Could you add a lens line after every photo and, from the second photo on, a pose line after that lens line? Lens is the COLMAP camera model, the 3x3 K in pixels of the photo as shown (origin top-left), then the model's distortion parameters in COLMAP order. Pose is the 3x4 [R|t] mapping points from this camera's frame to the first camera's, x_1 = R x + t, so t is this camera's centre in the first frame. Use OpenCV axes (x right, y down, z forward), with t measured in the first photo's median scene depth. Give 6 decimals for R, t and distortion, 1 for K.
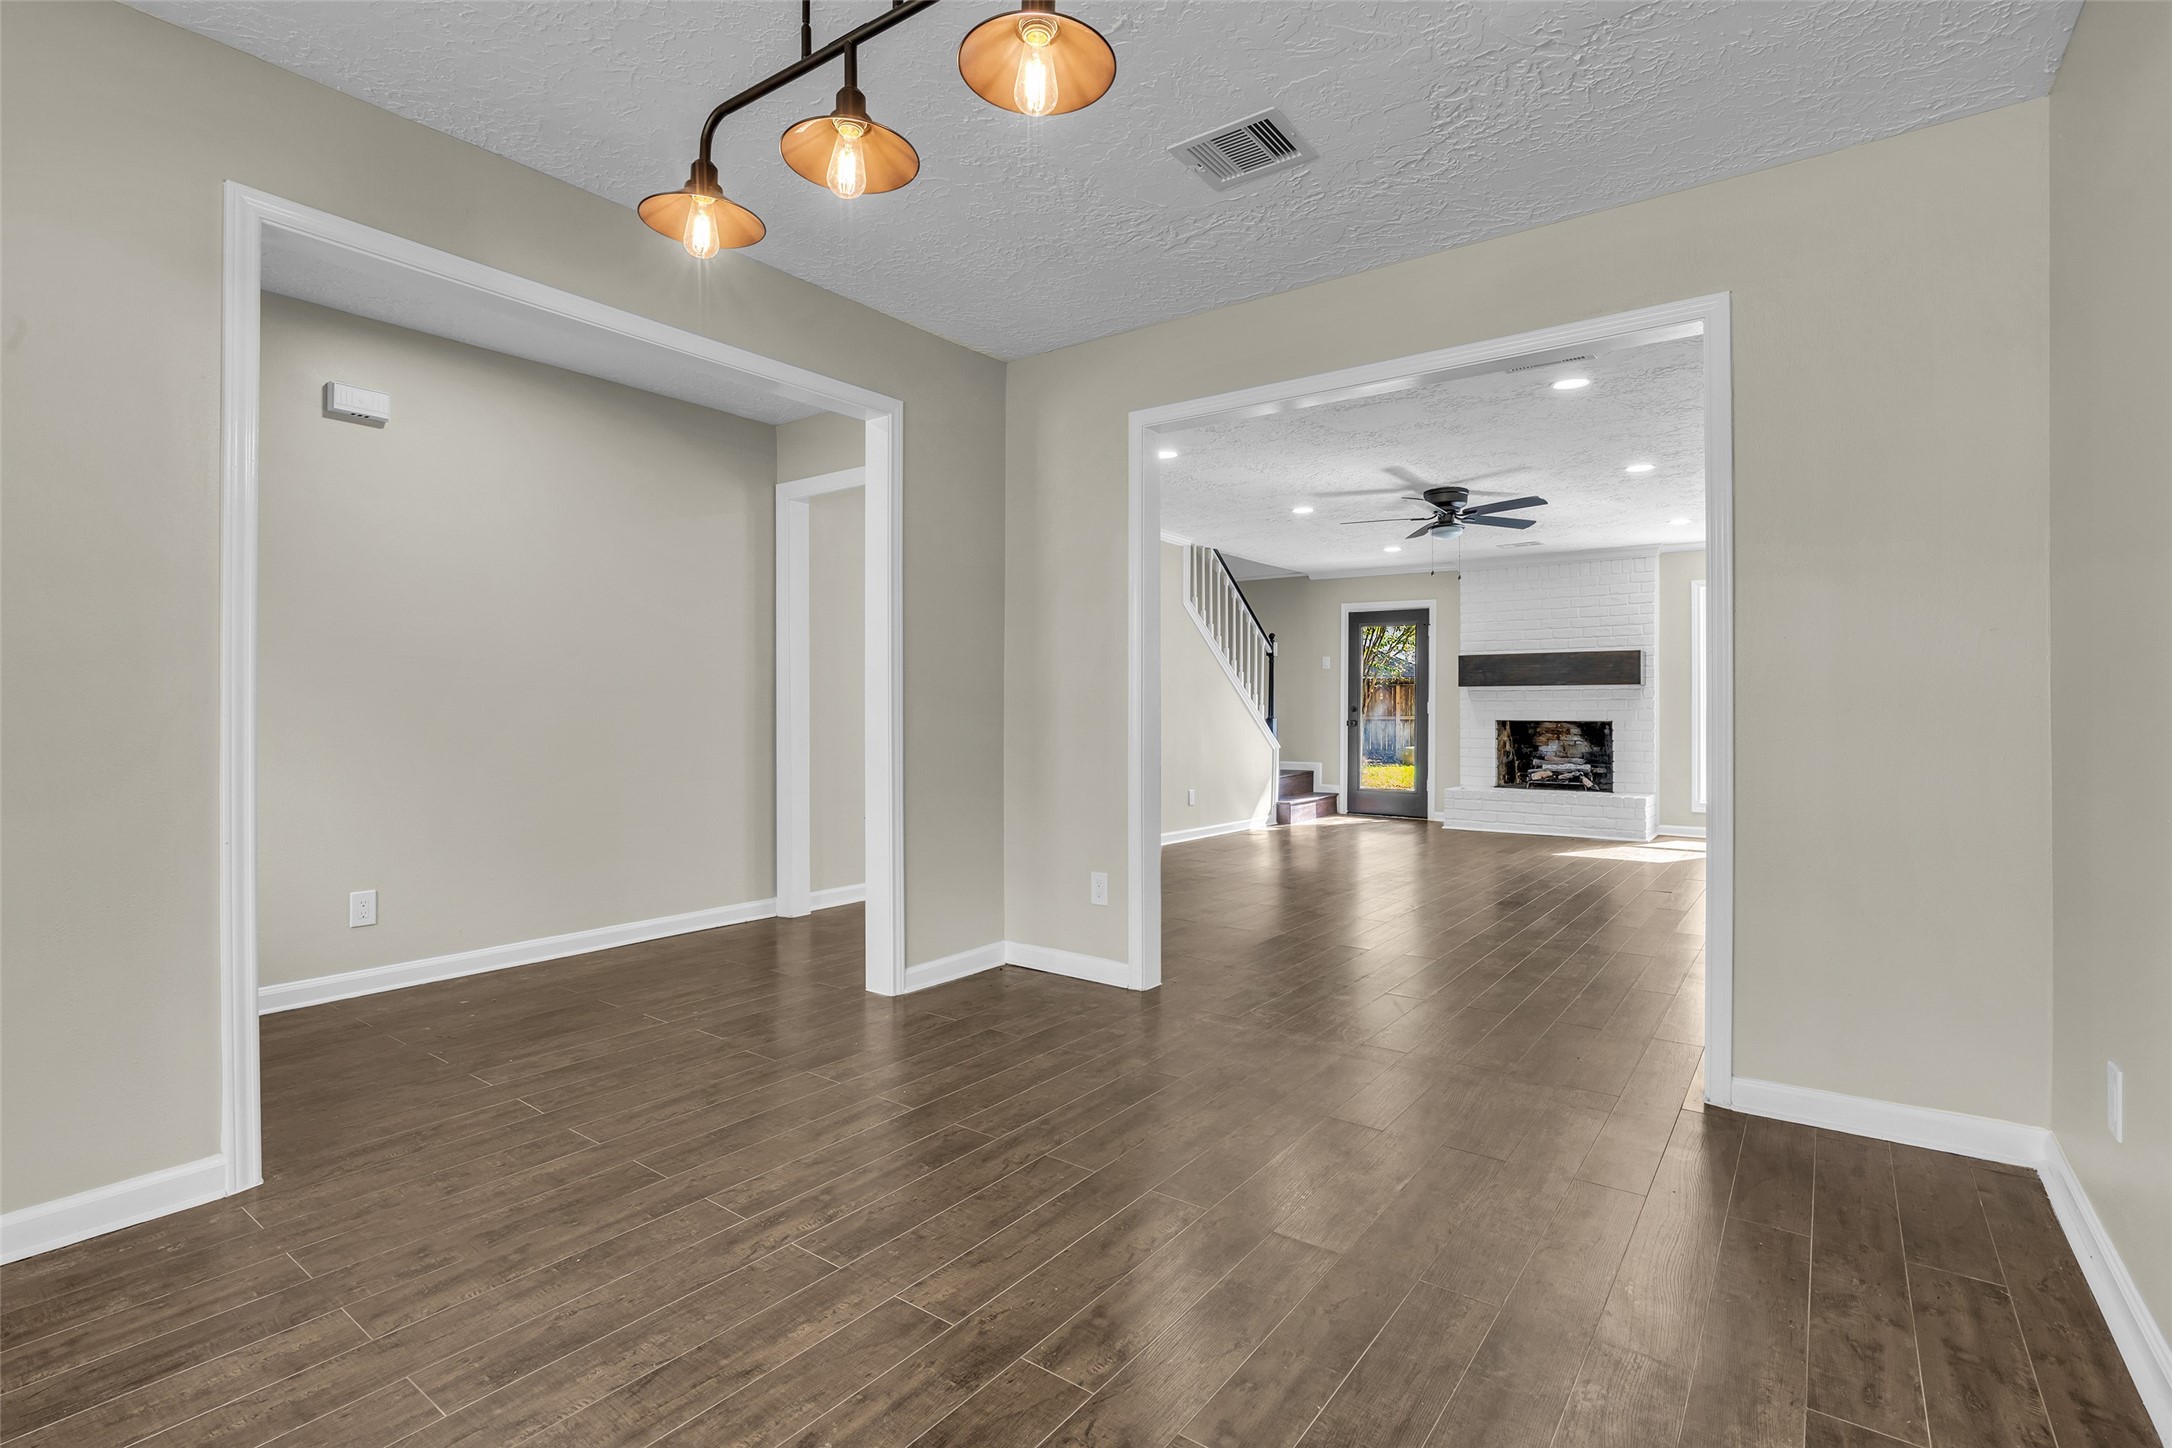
lens RADIAL K [[1009.0, 0, 1092.1], [0, 1009.0, 711.9], [0, 0, 1]] dist [0.000917, 0.000102]
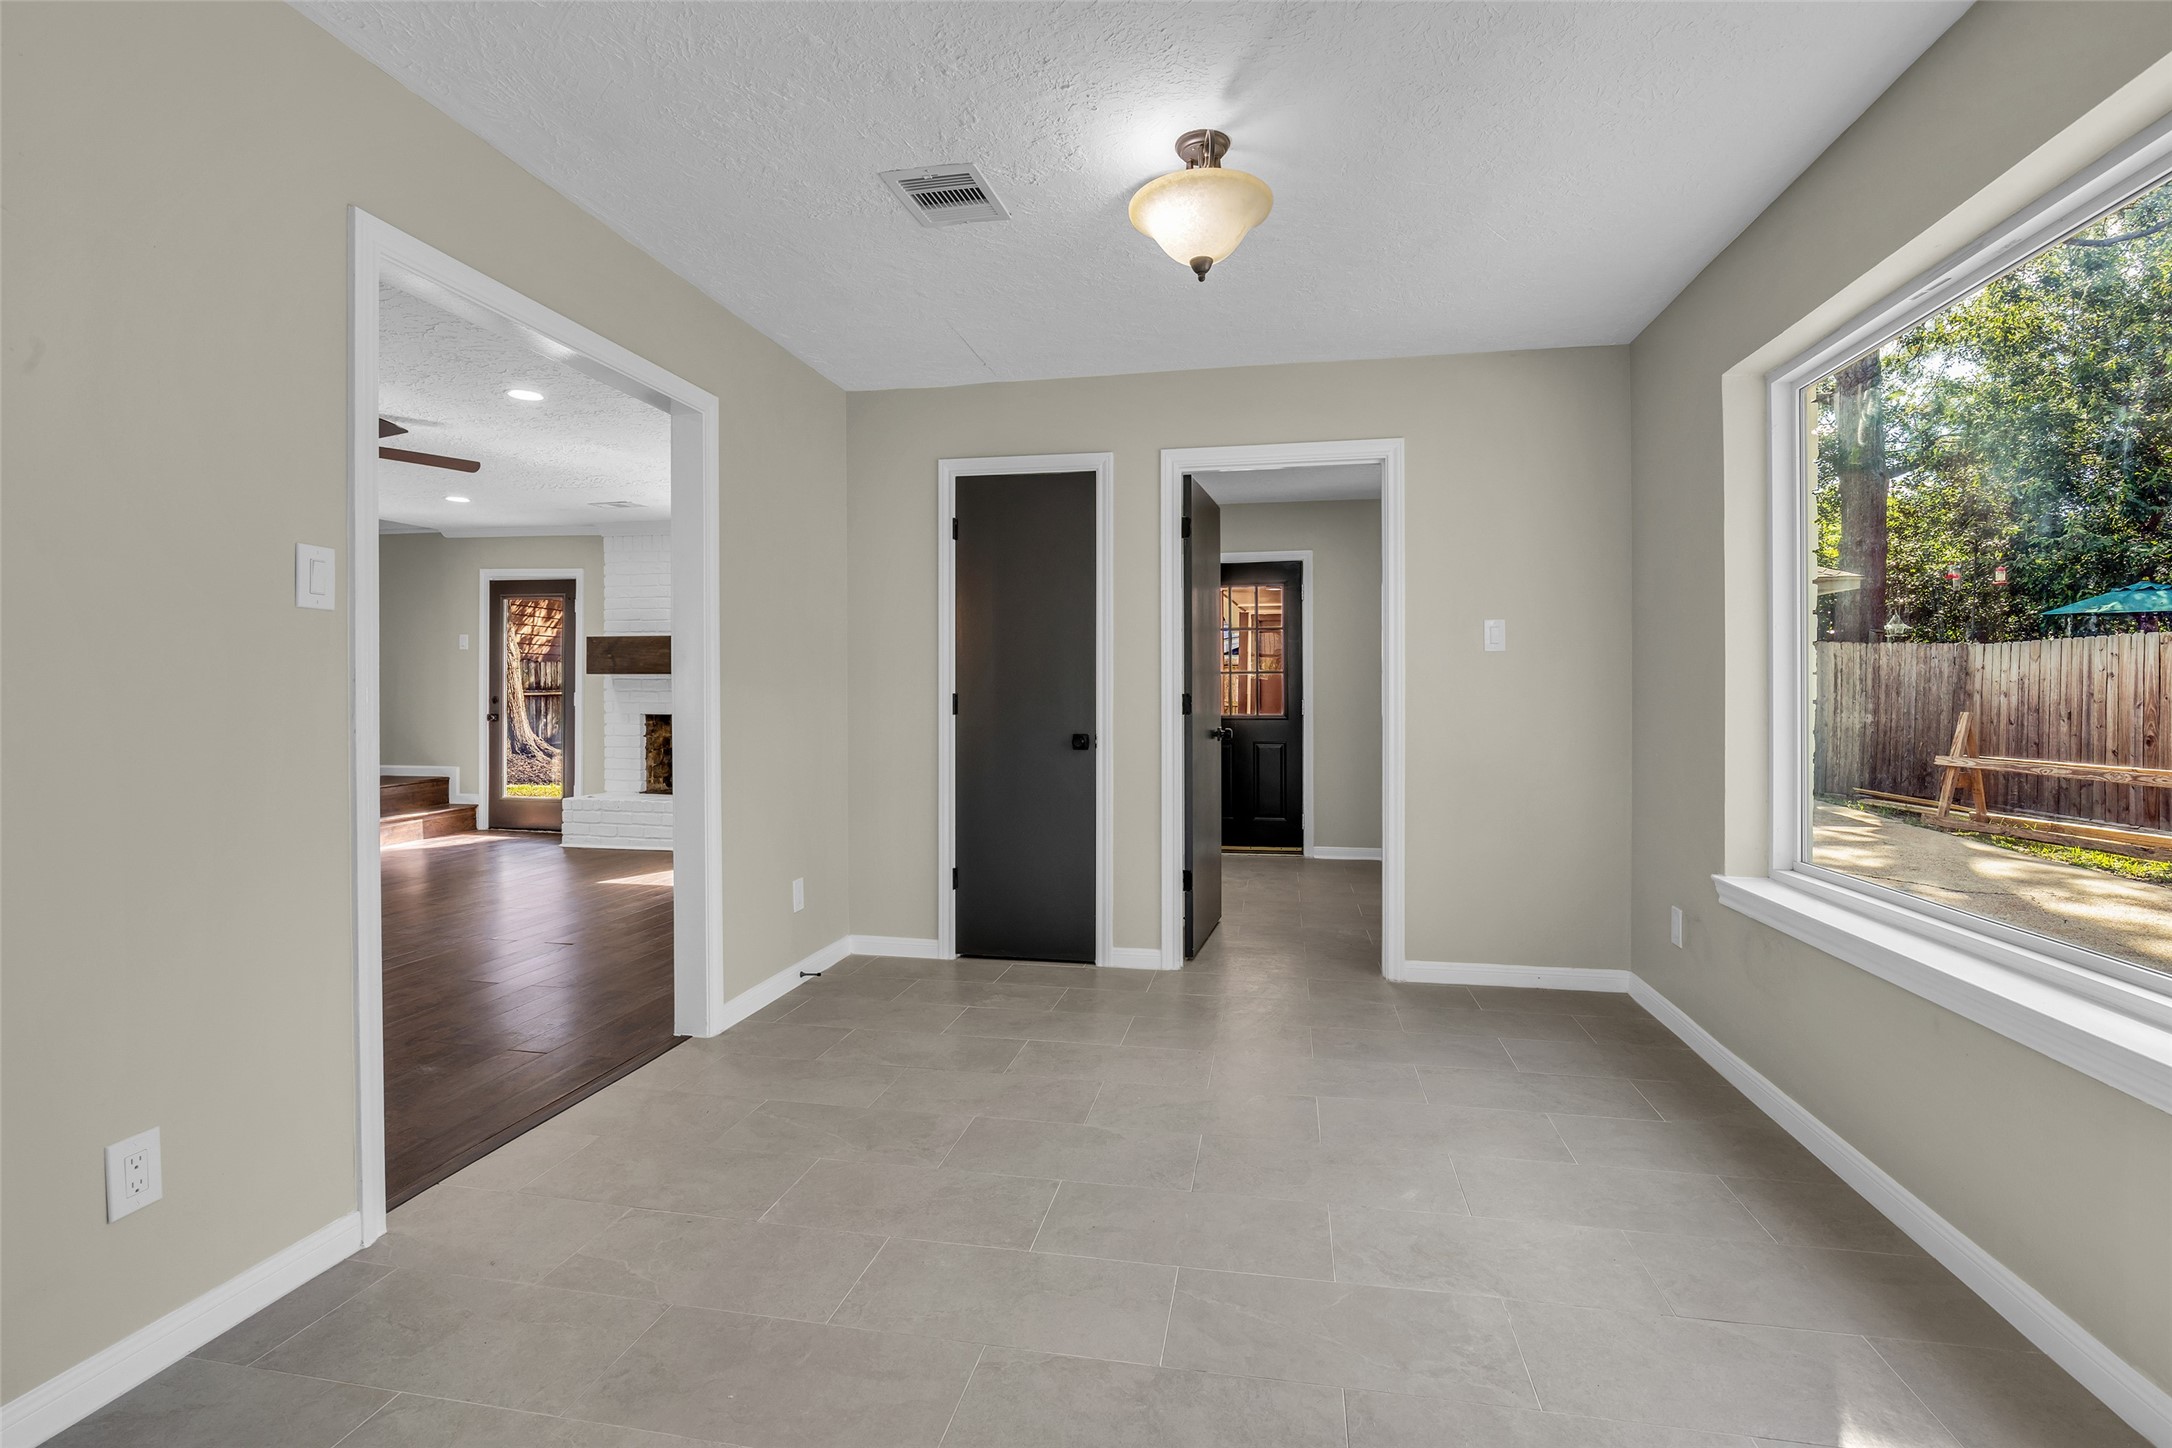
lens RADIAL K [[999.0, 0, 1075.6], [0, 999.0, 699.1], [0, 0, 1]] dist [-0.017705, 0.000099]
pose [[0.902974, -0.001793, 0.429692, 0.369860], [-0.000984, 0.999980, 0.006240, -0.009863], [-0.429695, -0.006057, 0.902954, 0.088539]]
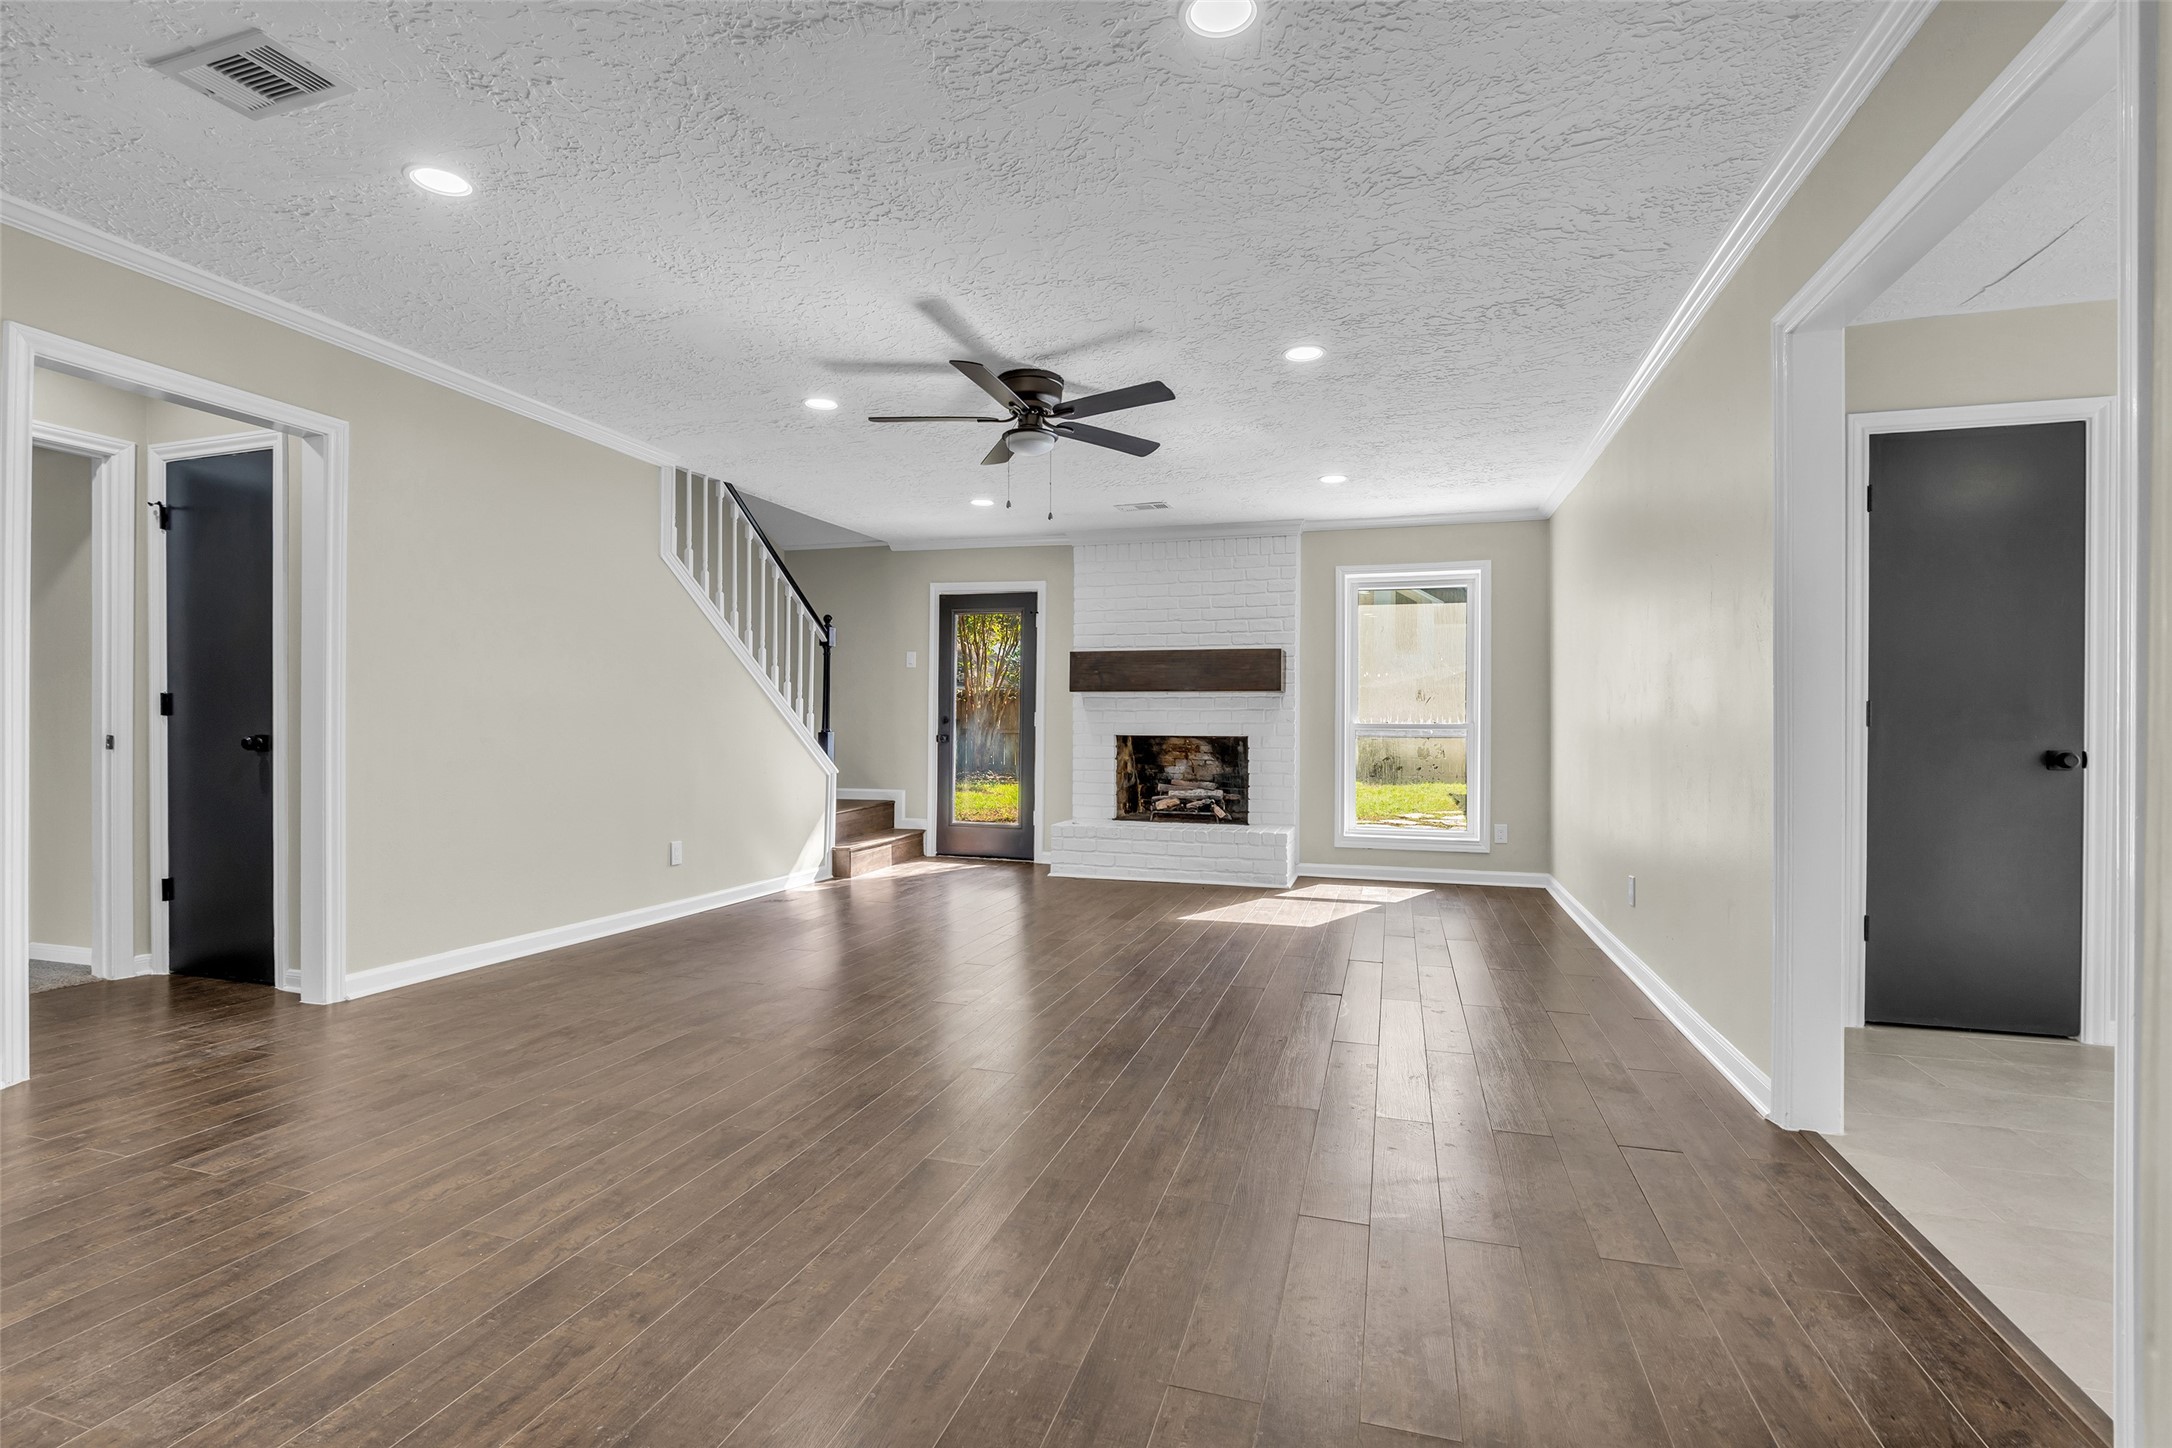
lens RADIAL K [[988.6, 0, 1086.0], [0, 988.6, 724.0], [0, 0, 1]] dist [-0.014875, -0.000329]
pose [[0.944873, 0.004717, 0.327404, 0.124561], [-0.004315, 0.999989, -0.001956, 0.001209], [-0.327409, 0.000435, 0.944883, 0.274202]]
